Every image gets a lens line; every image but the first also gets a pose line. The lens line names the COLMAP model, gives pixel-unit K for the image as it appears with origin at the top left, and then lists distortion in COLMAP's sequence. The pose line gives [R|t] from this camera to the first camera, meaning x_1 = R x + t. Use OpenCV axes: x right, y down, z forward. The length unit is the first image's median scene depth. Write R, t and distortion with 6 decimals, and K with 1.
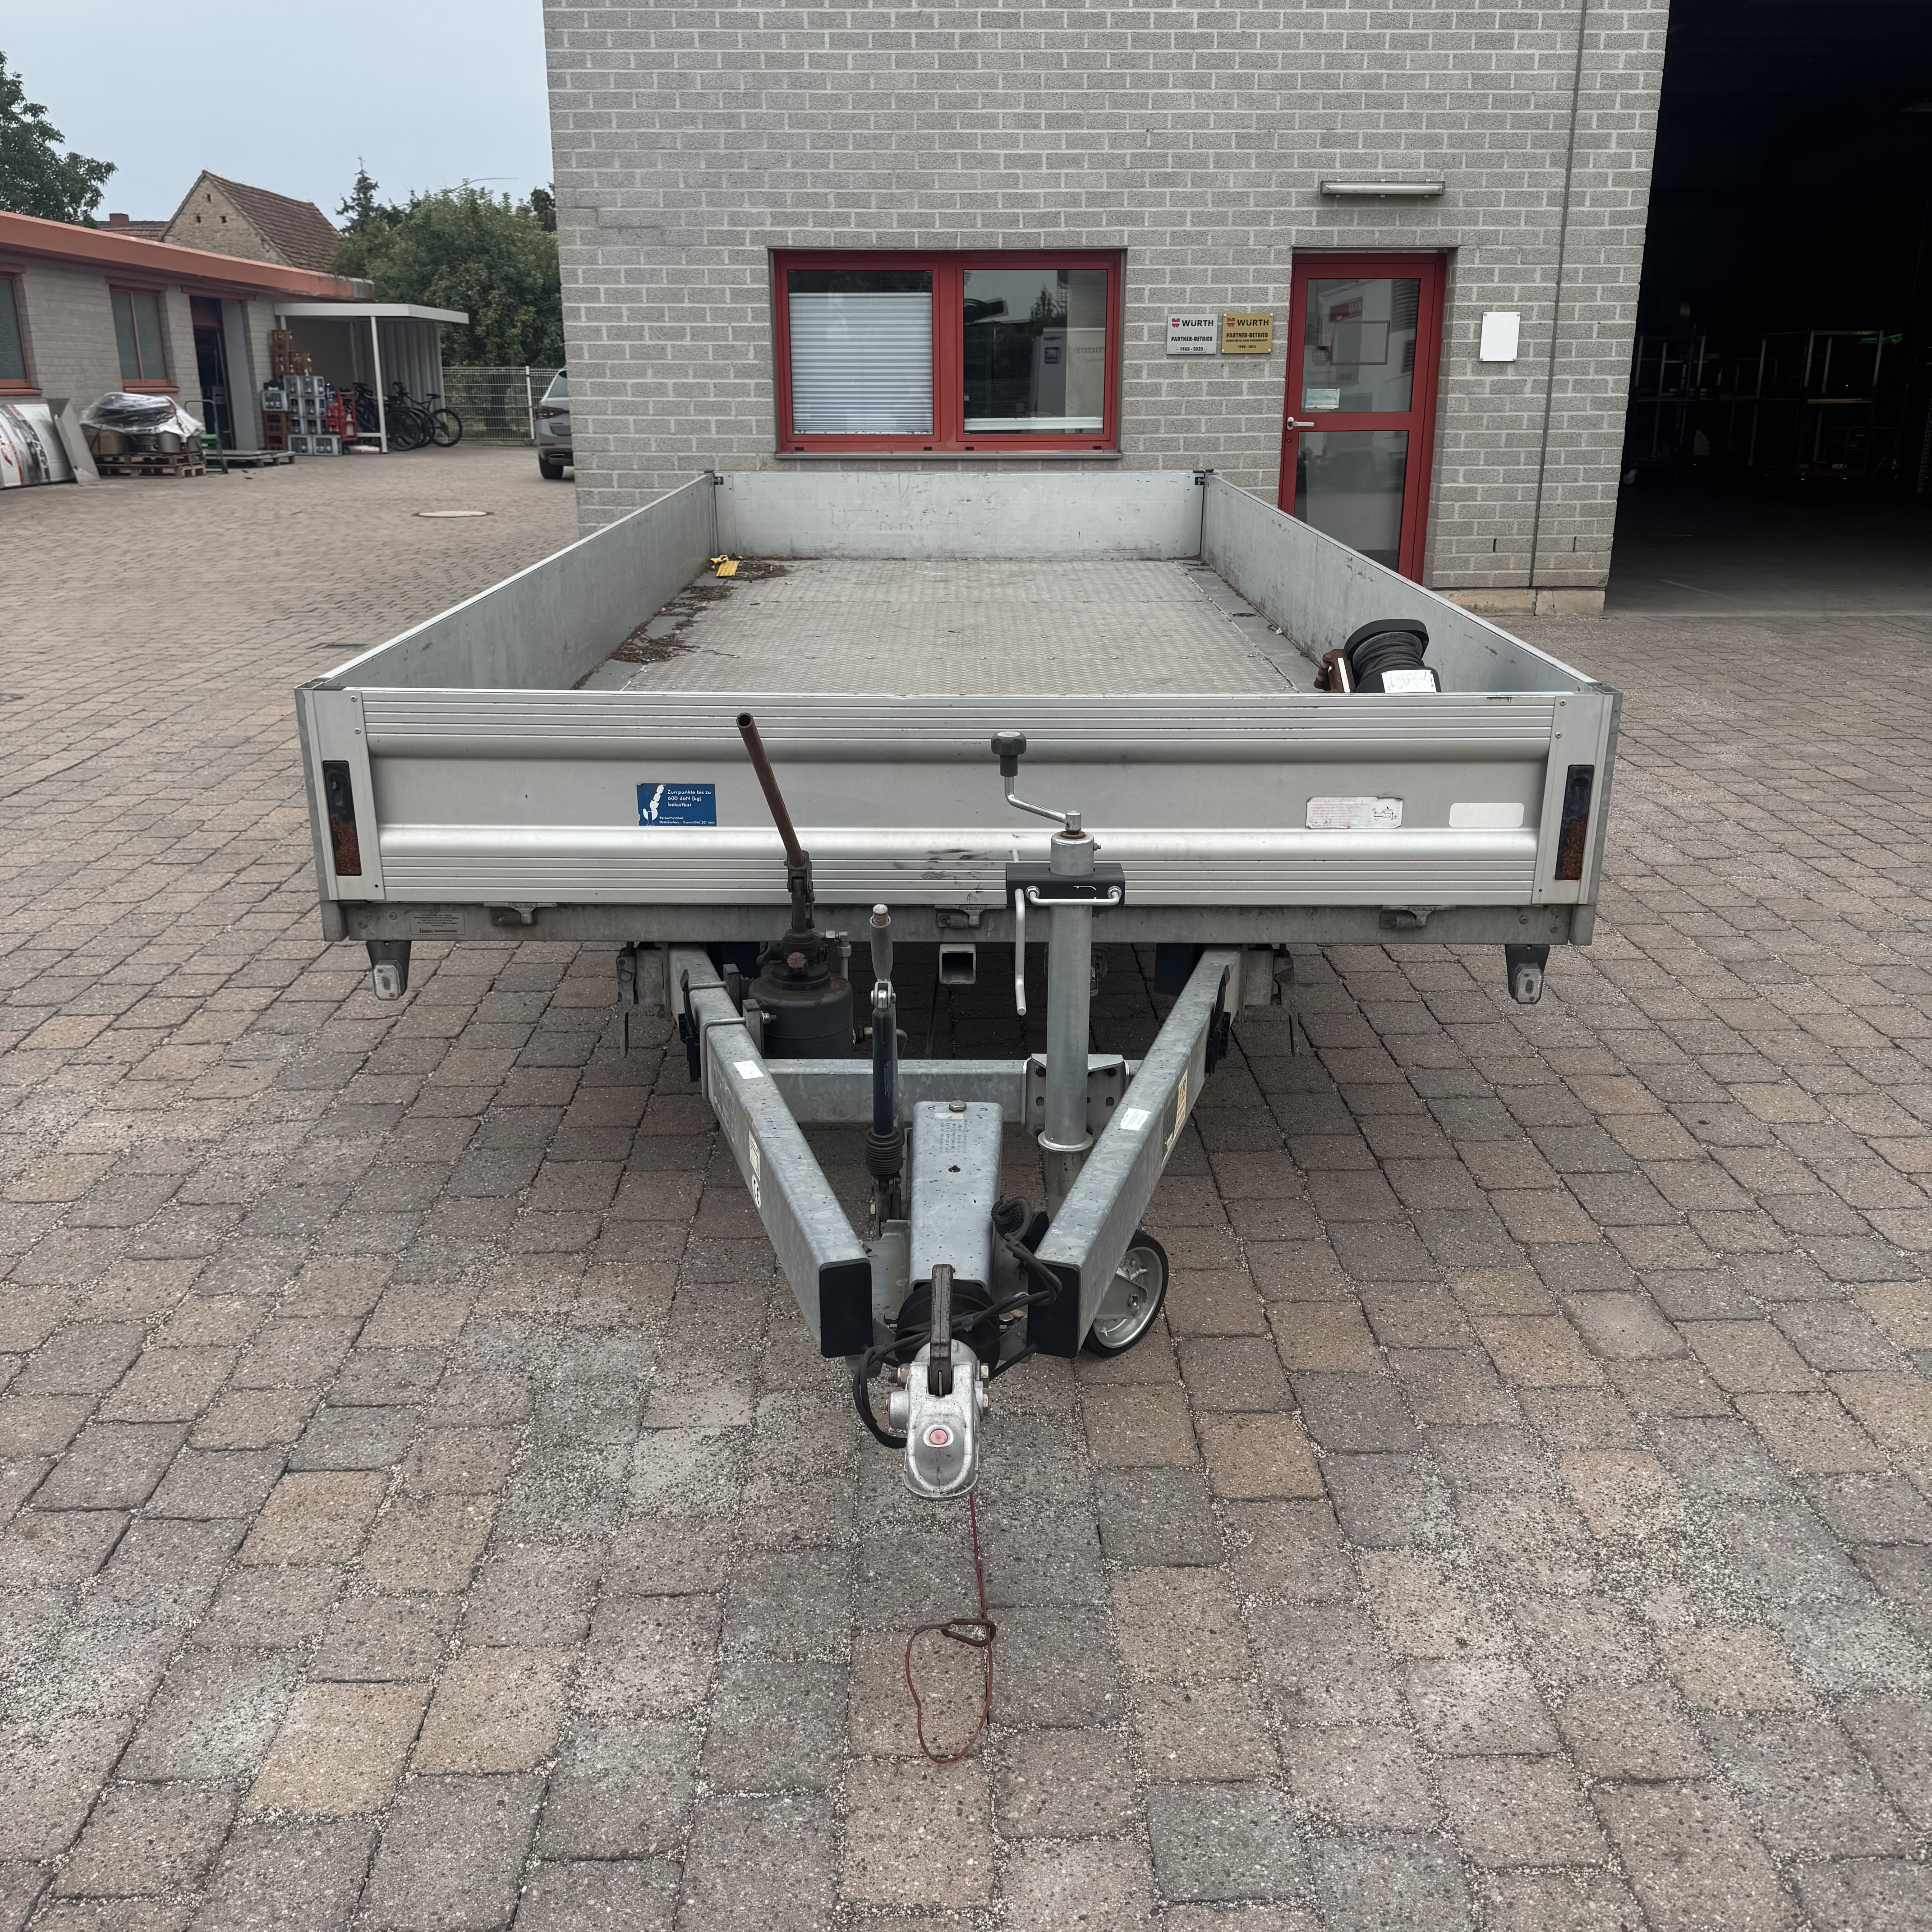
lens RADIAL K [[1819.0, 0, 962.9], [0, 1819.0, 970.2], [0, 0, 1]] dist [0.005635, 0.000000]
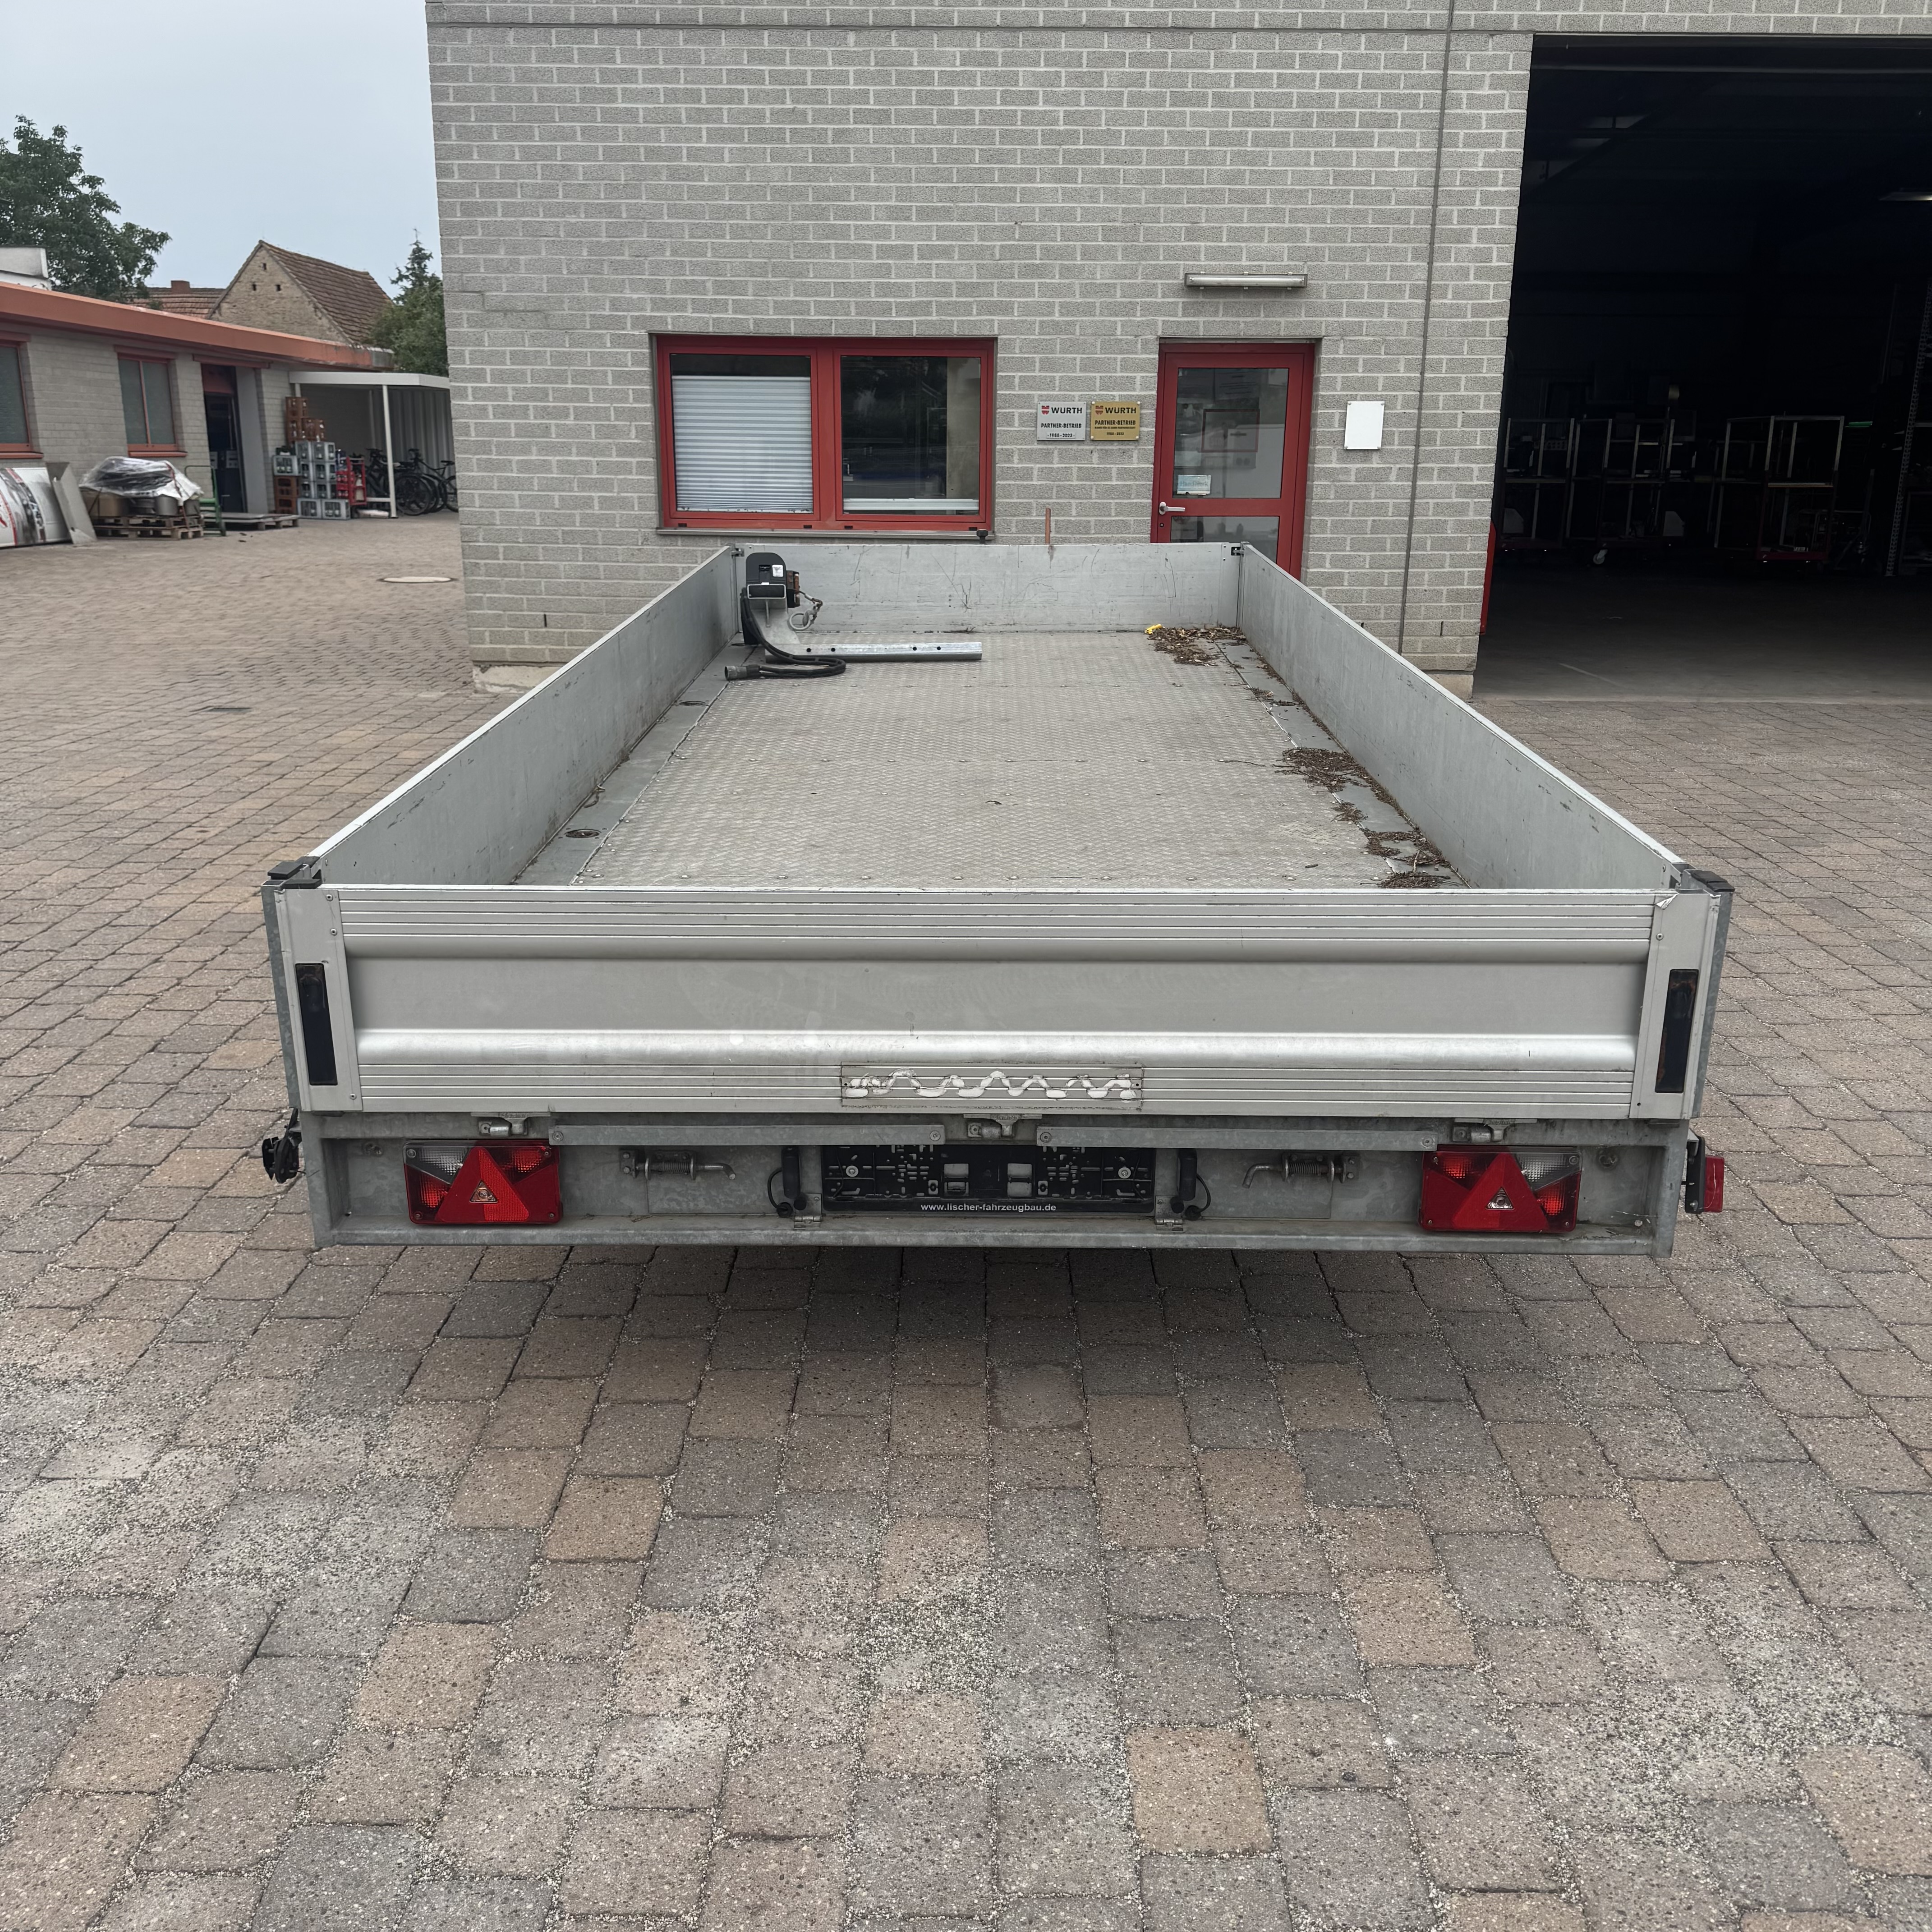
lens RADIAL K [[1819.0, 0, 955.4], [0, 1819.0, 971.5], [0, 0, 1]] dist [0.005635, 0.000000]
pose [[0.999412, 0.019186, -0.028415, 0.102706], [-0.020133, 0.999239, -0.033406, -0.004030], [0.027753, 0.033959, 0.999038, -0.012419]]
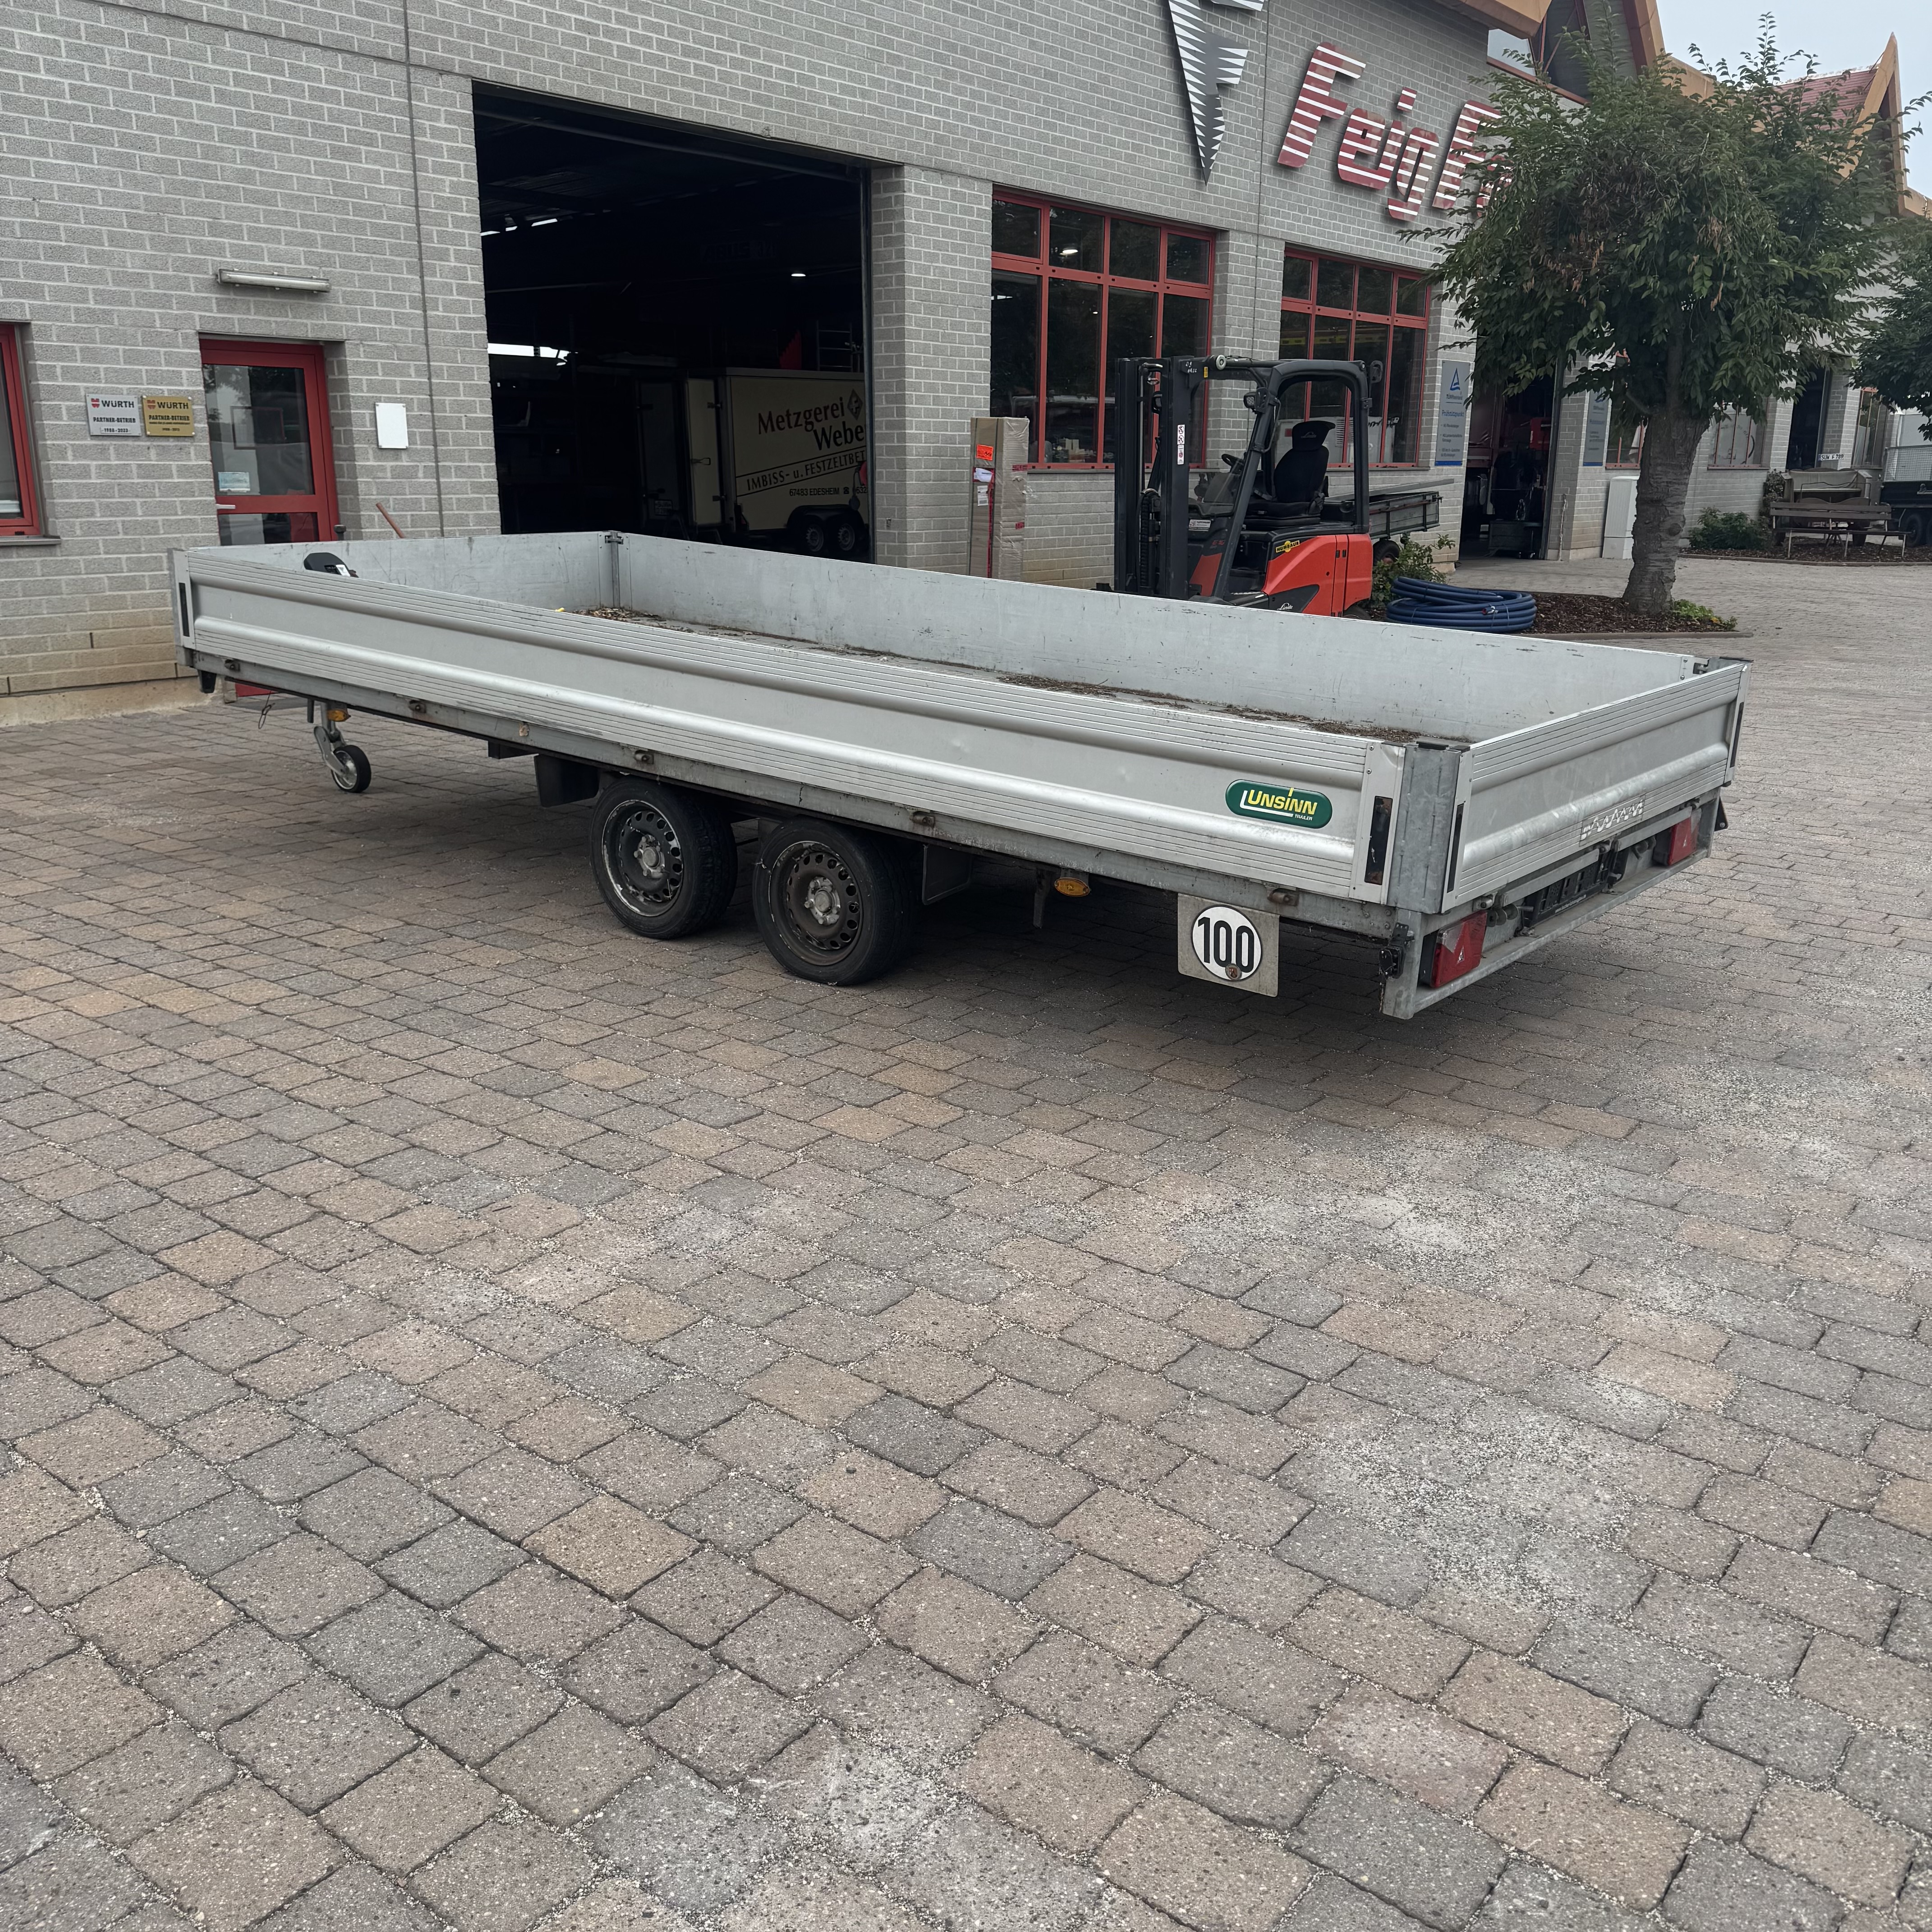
lens RADIAL K [[1819.0, 0, 966.8], [0, 1819.0, 976.7], [0, 0, 1]] dist [0.005635, 0.000000]
pose [[0.628320, -0.206924, 0.749931, -0.373753], [0.234748, 0.969473, 0.070820, -0.028927], [-0.741692, 0.131547, 0.657714, 0.083618]]
